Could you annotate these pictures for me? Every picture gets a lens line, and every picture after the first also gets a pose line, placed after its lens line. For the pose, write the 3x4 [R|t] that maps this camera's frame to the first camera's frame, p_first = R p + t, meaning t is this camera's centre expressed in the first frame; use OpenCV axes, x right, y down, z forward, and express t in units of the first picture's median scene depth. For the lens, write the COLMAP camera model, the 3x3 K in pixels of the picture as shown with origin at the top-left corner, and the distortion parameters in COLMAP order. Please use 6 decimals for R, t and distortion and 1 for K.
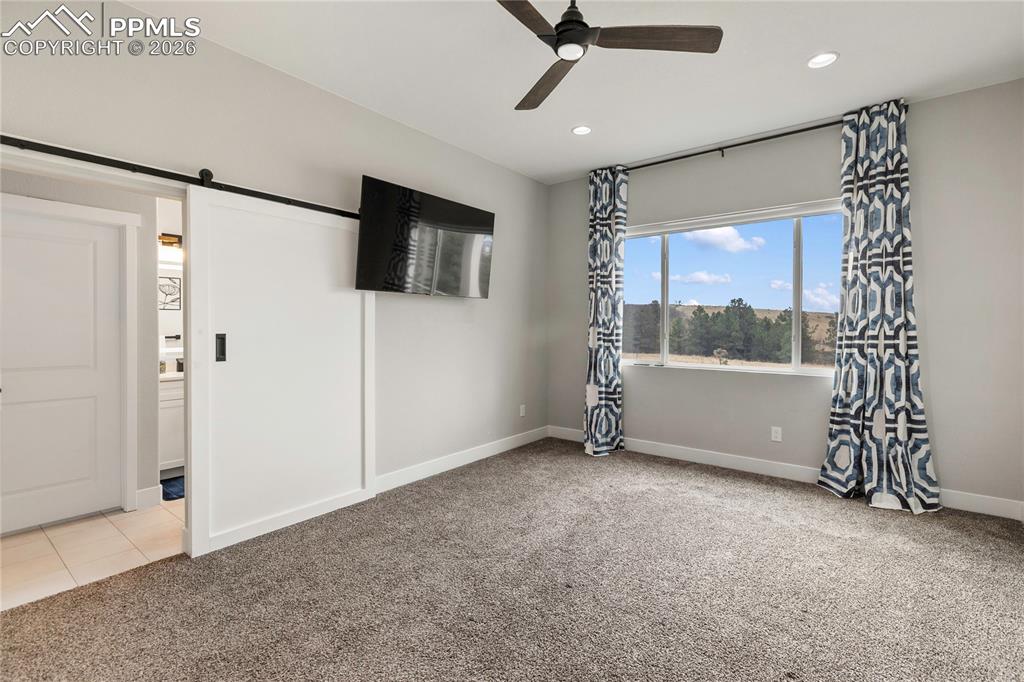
lens RADIAL K [[466.3, 0, 515.4], [0, 466.3, 335.1], [0, 0, 1]] dist [0.001209, 0.000306]
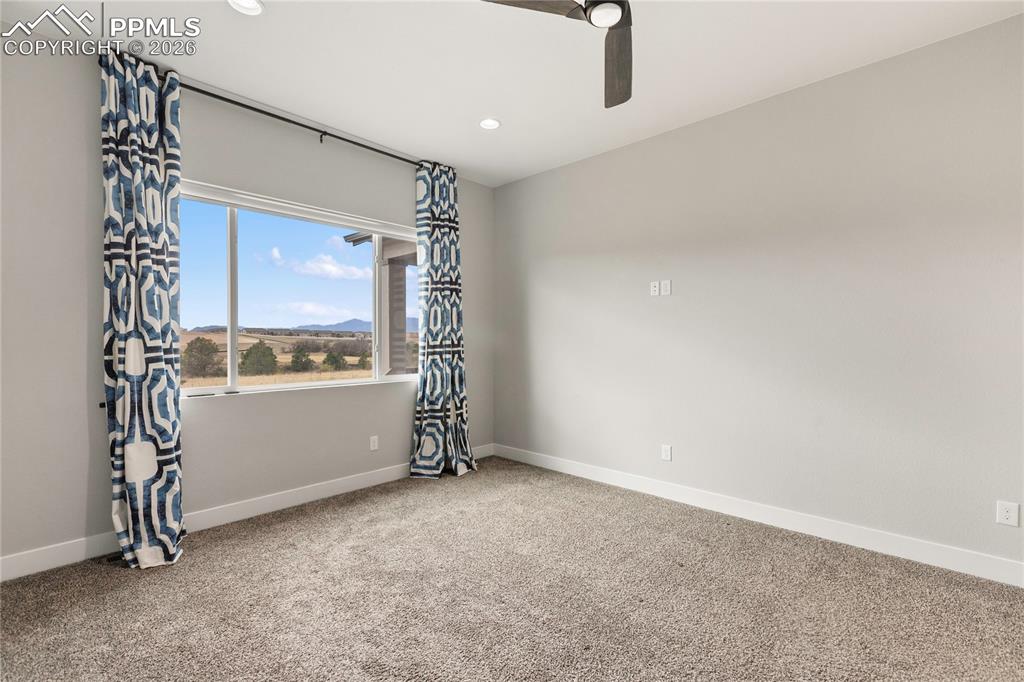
lens RADIAL K [[459.7, 0, 512.0], [0, 459.7, 344.0], [0, 0, 1]] dist [0.002350, 0.000297]
pose [[0.081375, -0.012746, 0.996602, -0.459542], [0.016619, 0.999797, 0.011429, -0.011409], [-0.996545, 0.015632, 0.081571, 0.687632]]
